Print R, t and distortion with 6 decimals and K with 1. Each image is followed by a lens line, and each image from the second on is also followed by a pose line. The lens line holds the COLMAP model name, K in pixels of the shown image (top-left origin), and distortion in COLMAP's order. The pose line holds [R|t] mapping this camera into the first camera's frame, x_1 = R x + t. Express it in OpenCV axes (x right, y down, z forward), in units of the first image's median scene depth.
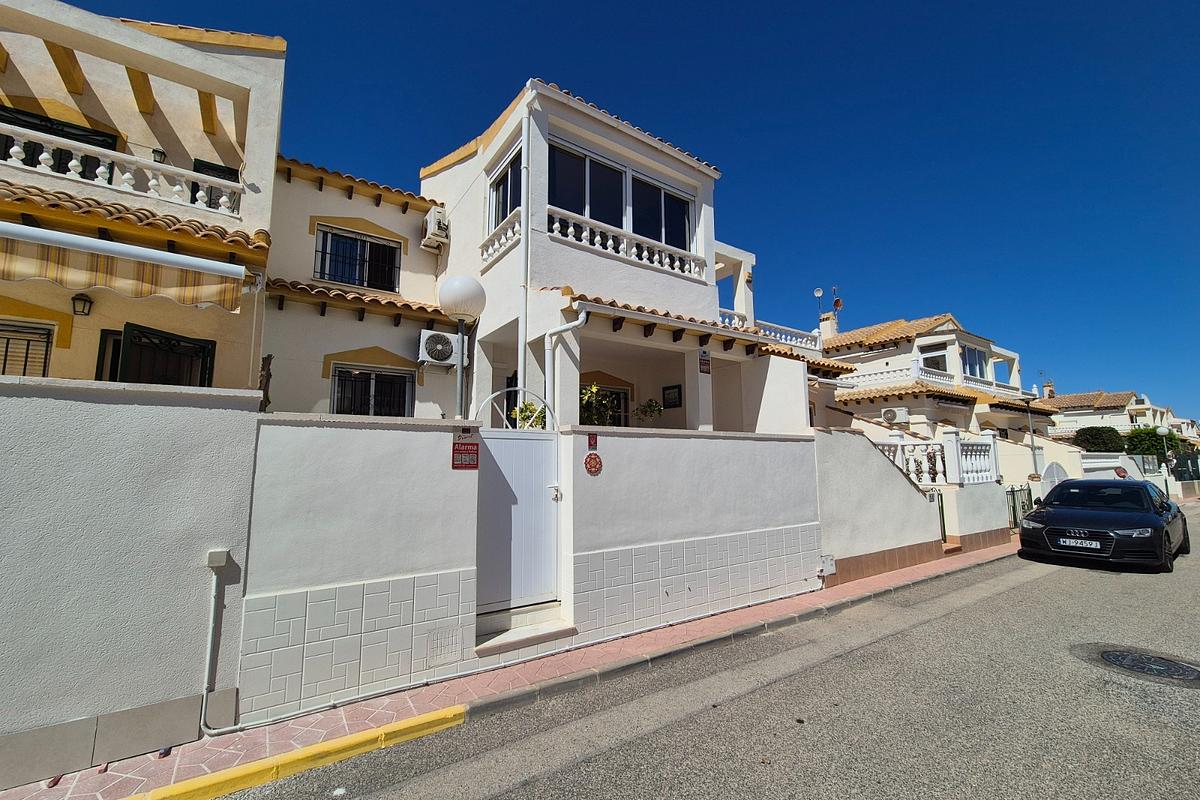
lens RADIAL K [[494.5, 0, 606.1], [0, 494.5, 399.9], [0, 0, 1]] dist [-0.002834, 0.004174]
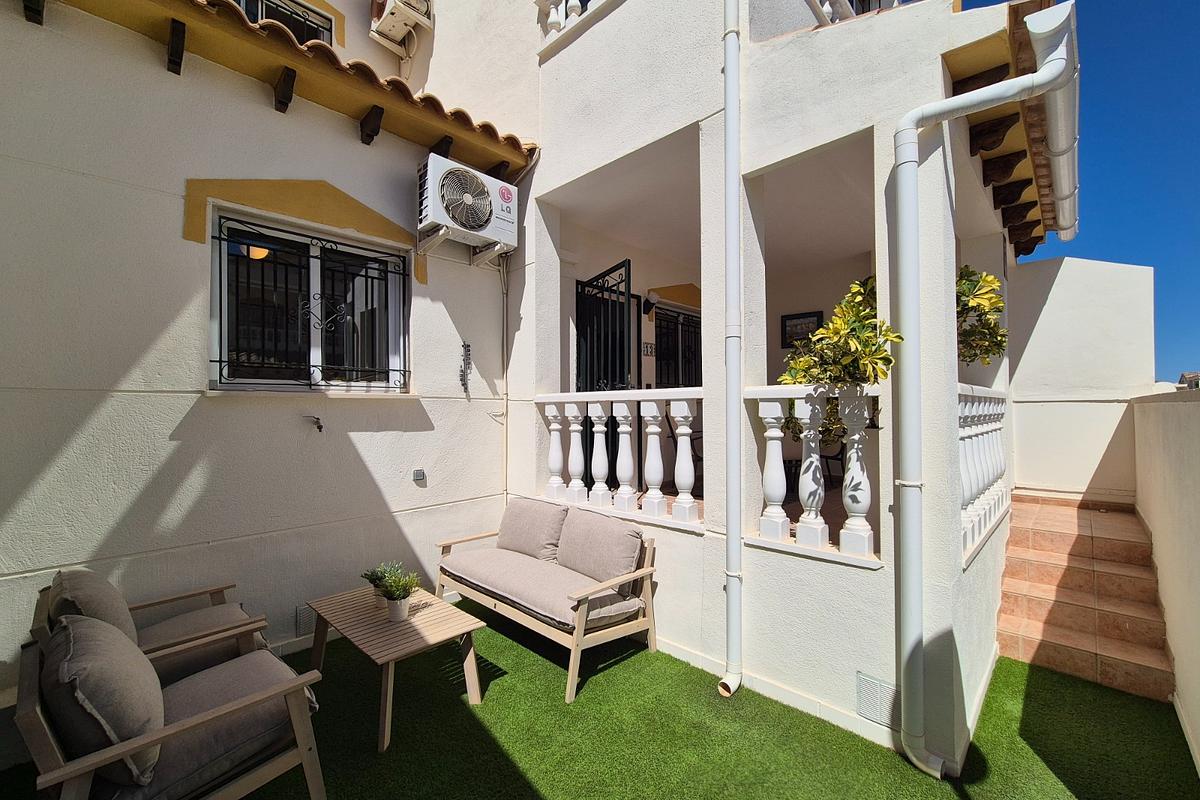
lens RADIAL K [[494.5, 0, 606.1], [0, 494.5, 399.9], [0, 0, 1]] dist [-0.002834, 0.004174]
pose [[0.978507, 0.004612, 0.206160, -0.303284], [-0.026121, 0.994468, 0.101735, 0.030643], [-0.204550, -0.104934, 0.973215, 0.498131]]
